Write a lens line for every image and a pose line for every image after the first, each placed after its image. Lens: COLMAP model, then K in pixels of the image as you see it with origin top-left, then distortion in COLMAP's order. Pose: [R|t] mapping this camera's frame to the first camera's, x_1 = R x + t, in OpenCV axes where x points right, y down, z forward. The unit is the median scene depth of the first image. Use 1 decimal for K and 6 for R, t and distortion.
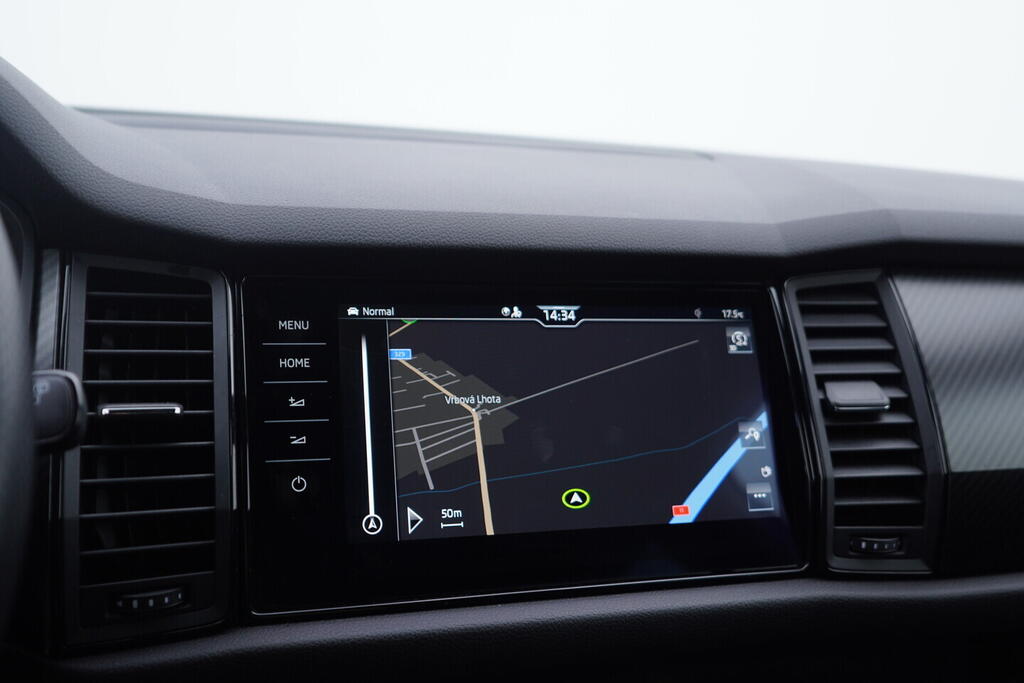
lens RADIAL K [[1050.8, 0, 515.3], [0, 1050.8, 345.3], [0, 0, 1]] dist [0.003775, 0.000000]
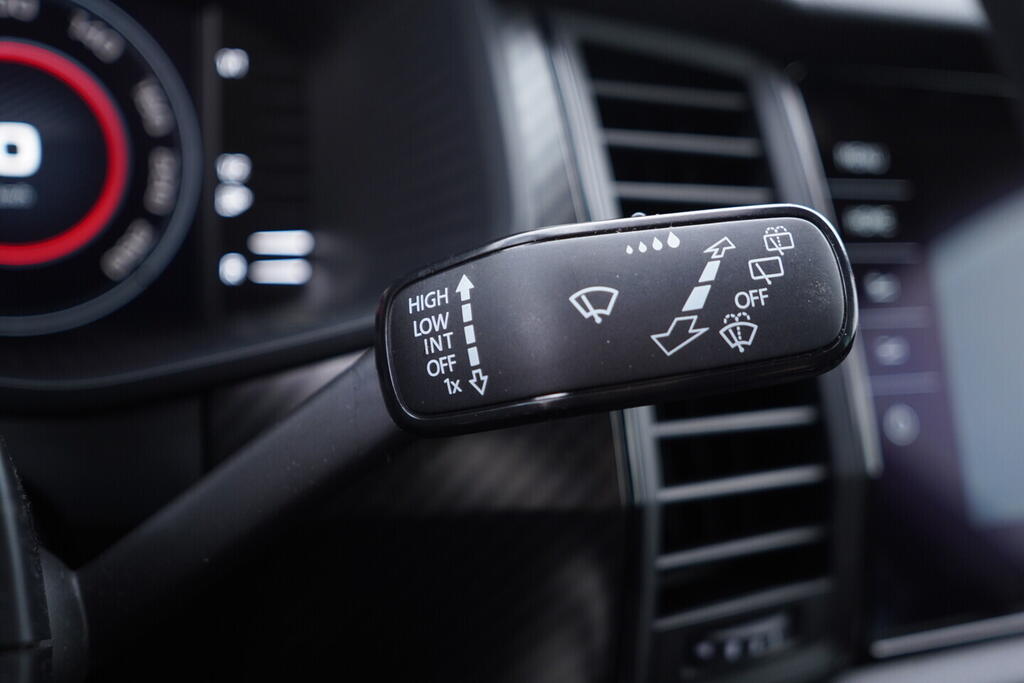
lens RADIAL K [[1050.8, 0, 512.1], [0, 1050.8, 337.1], [0, 0, 1]] dist [0.003775, 0.000000]
pose [[0.998133, -0.008092, 0.060539, -0.439574], [0.004029, 0.997750, 0.066928, 0.041369], [-0.060945, -0.066559, 0.995919, 0.414137]]
